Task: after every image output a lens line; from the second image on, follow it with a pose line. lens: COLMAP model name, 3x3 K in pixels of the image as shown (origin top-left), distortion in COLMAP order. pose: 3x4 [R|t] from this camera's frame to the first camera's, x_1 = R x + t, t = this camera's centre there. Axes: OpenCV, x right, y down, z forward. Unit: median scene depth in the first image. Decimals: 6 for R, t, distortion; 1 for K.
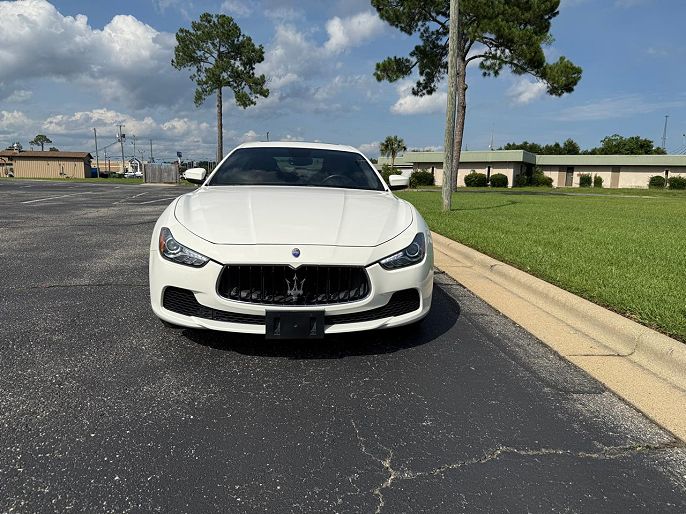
lens RADIAL K [[526.2, 0, 350.7], [0, 526.2, 258.7], [0, 0, 1]] dist [0.003614, -0.044700]
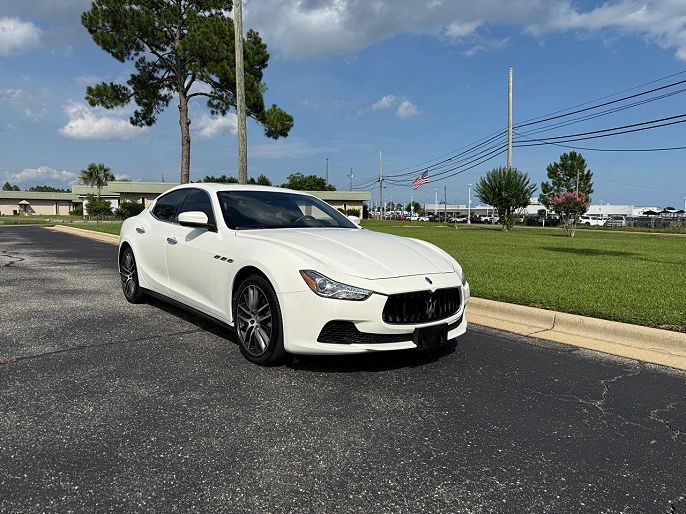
lens RADIAL K [[526.2, 0, 350.7], [0, 526.2, 258.7], [0, 0, 1]] dist [0.003614, -0.044700]
pose [[0.803628, -0.049334, 0.593084, -0.142159], [0.081795, 0.996257, -0.027961, -0.006444], [-0.589485, 0.070981, 0.804655, 0.008501]]
